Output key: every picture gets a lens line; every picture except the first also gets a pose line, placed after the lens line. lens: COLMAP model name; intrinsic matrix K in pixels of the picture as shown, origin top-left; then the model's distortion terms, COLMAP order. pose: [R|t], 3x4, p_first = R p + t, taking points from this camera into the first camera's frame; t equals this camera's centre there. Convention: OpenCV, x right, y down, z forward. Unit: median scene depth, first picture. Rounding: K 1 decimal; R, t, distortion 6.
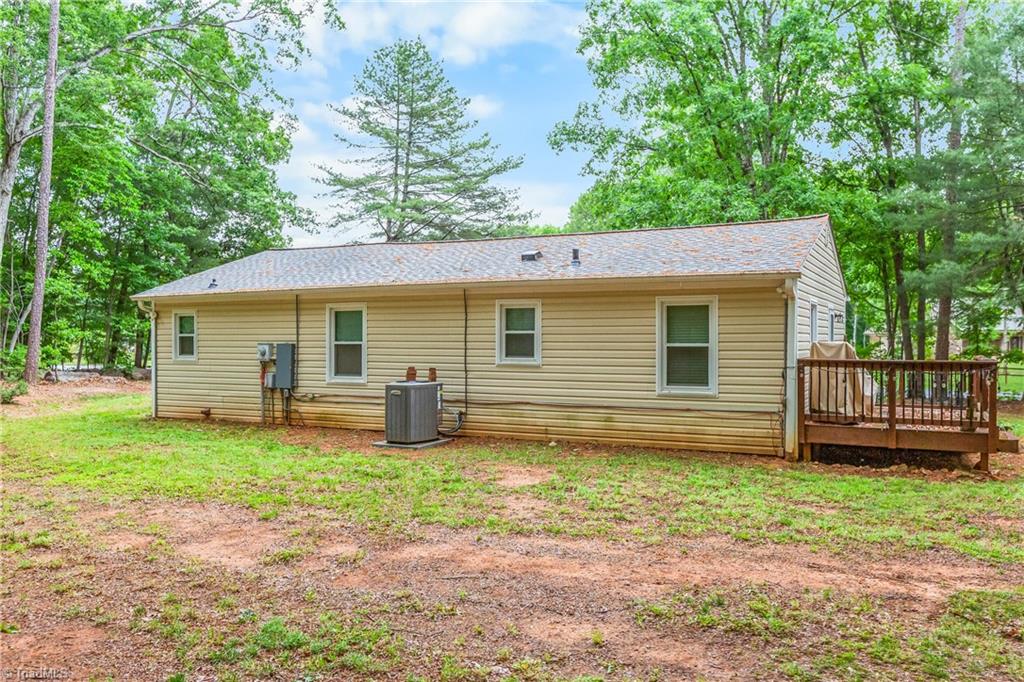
lens RADIAL K [[786.5, 0, 508.8], [0, 786.5, 346.0], [0, 0, 1]] dist [0.007134, -0.003687]
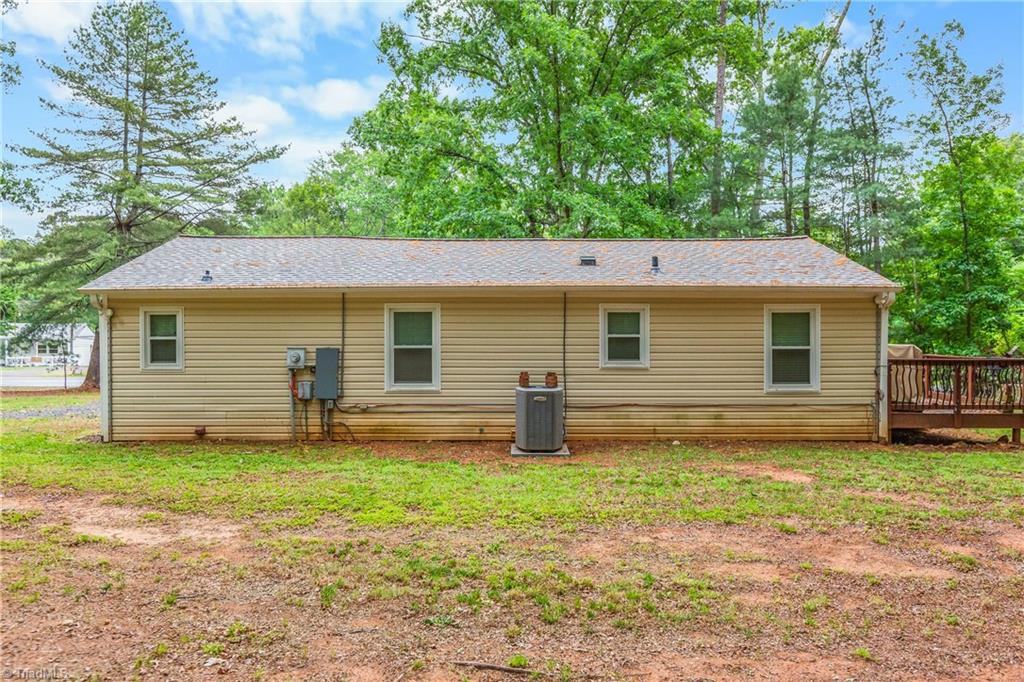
lens RADIAL K [[763.0, 0, 475.6], [0, 763.0, 358.7], [0, 0, 1]] dist [0.003421, 0.005665]
pose [[0.900075, -0.009603, 0.435628, -0.570840], [0.004798, 0.999915, 0.012127, -0.000750], [-0.435708, -0.008825, 0.900045, 0.183620]]
